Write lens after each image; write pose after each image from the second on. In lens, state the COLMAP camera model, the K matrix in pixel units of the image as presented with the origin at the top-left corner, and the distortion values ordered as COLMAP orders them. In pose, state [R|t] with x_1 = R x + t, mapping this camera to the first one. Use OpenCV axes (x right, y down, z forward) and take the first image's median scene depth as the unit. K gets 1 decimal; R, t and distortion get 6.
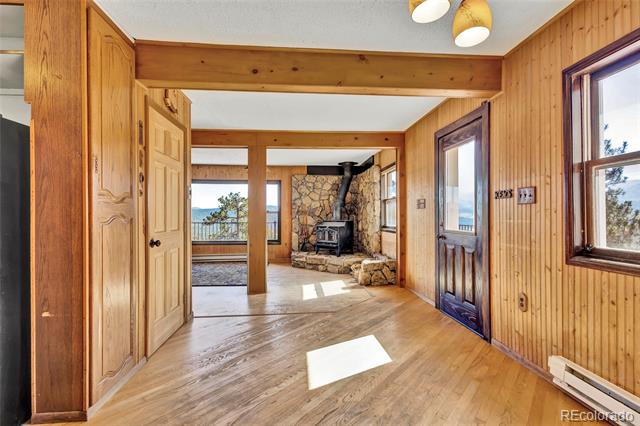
lens RADIAL K [[301.7, 0, 319.7], [0, 301.7, 212.0], [0, 0, 1]] dist [0.004168, 0.000492]
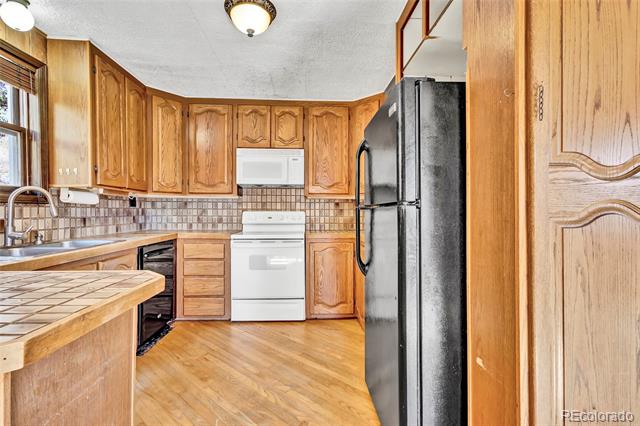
lens RADIAL K [[301.7, 0, 319.0], [0, 301.7, 210.7], [0, 0, 1]] dist [0.004168, 0.000492]
pose [[-0.032931, -0.004429, -0.999448, -0.244251], [0.004226, 0.999981, -0.004571, 0.017469], [0.999449, -0.004374, -0.032912, 0.673646]]
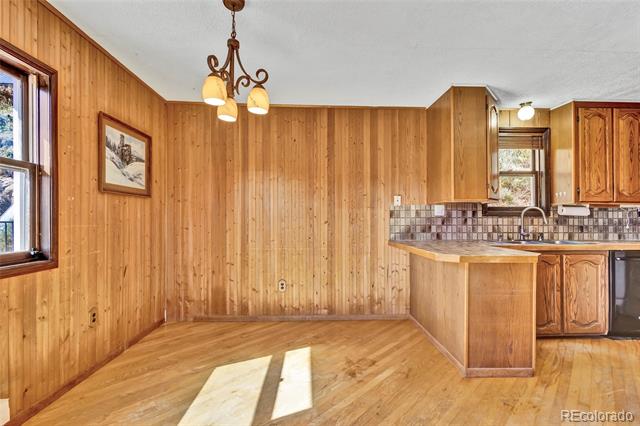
lens RADIAL K [[301.7, 0, 319.5], [0, 301.7, 216.8], [0, 0, 1]] dist [0.004168, 0.000492]
pose [[-0.998712, -0.007266, 0.050209, -0.173058], [-0.007824, 0.999910, -0.010934, 0.016928], [-0.050125, -0.011312, -0.998679, 1.019707]]
